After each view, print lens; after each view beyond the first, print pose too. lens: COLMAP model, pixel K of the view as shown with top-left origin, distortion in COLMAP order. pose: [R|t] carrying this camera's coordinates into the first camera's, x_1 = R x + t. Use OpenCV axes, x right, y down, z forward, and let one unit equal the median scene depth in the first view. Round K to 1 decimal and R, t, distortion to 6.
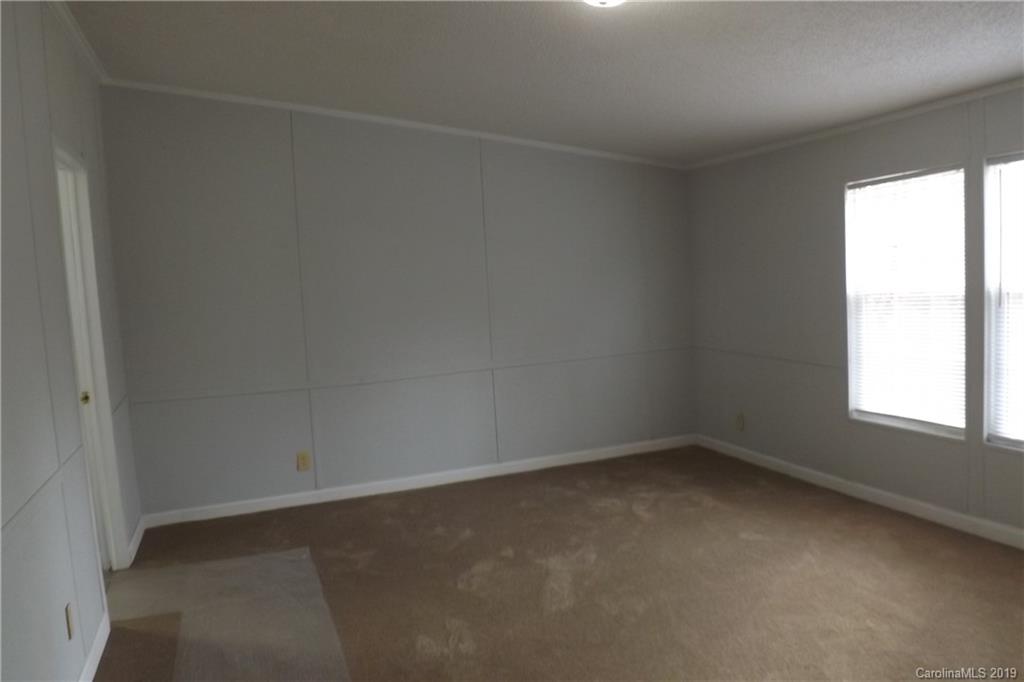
lens RADIAL K [[744.3, 0, 517.0], [0, 744.3, 343.7], [0, 0, 1]] dist [-0.056484, 0.013027]
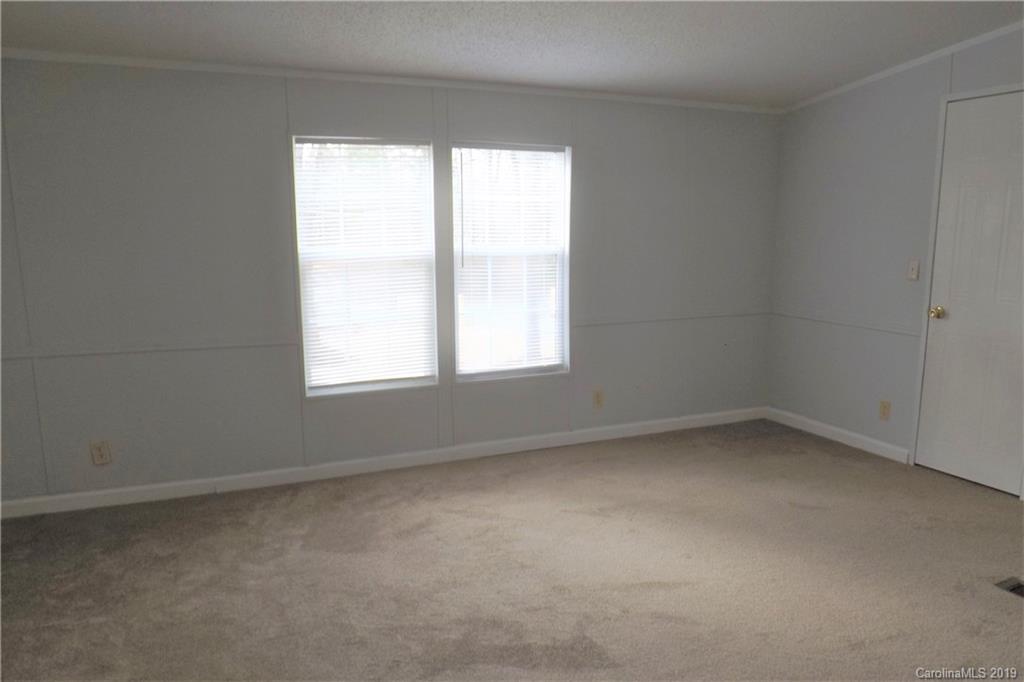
lens RADIAL K [[744.3, 0, 512.4], [0, 744.3, 346.0], [0, 0, 1]] dist [-0.056484, 0.013027]
pose [[-0.044862, -0.091034, 0.994837, -0.477311], [0.099628, 0.990467, 0.095127, -0.023946], [-0.994013, 0.103381, -0.035365, 0.793283]]
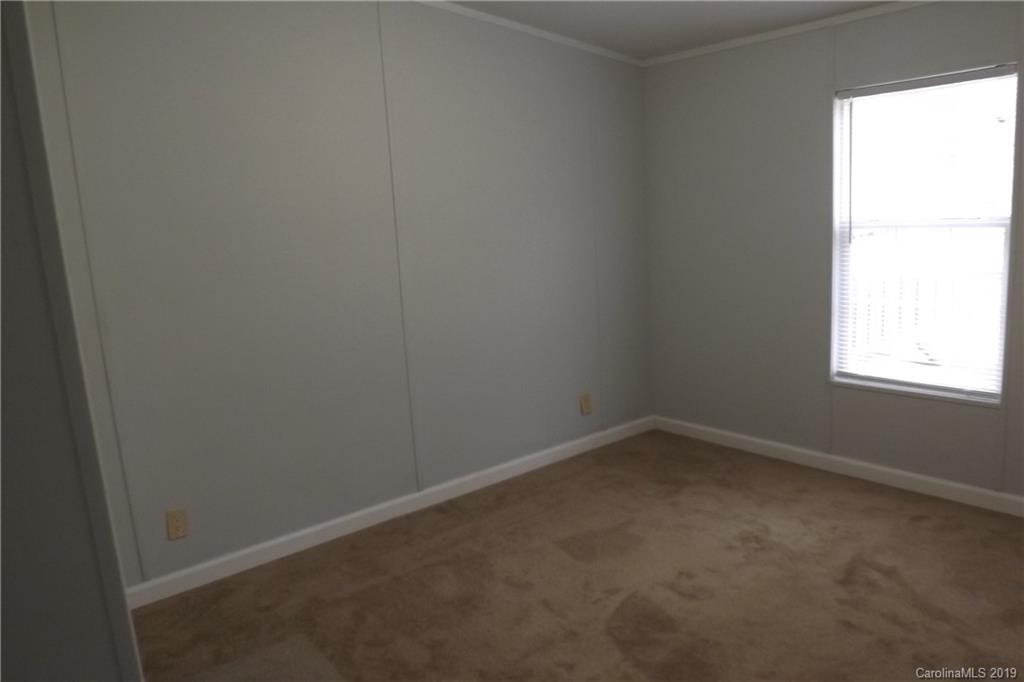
lens RADIAL K [[744.3, 0, 530.3], [0, 744.3, 343.1], [0, 0, 1]] dist [-0.056484, 0.013027]
pose [[0.947873, -0.056580, 0.313586, -0.133274], [0.031998, 0.996036, 0.082991, -0.022739], [-0.317038, -0.068631, 0.945926, 0.330928]]
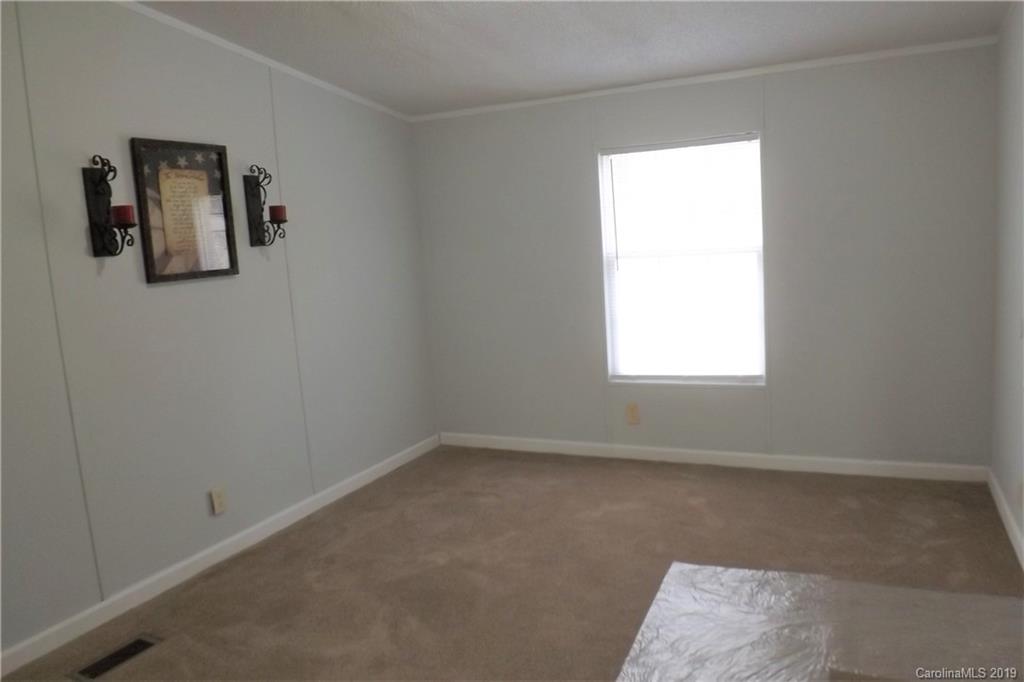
lens RADIAL K [[744.3, 0, 508.2], [0, 744.3, 342.0], [0, 0, 1]] dist [-0.056484, 0.013027]
pose [[0.745446, -0.065342, 0.663356, -0.334351], [0.066264, 0.997518, 0.023794, 0.011248], [-0.663264, 0.026219, 0.747926, 0.332643]]
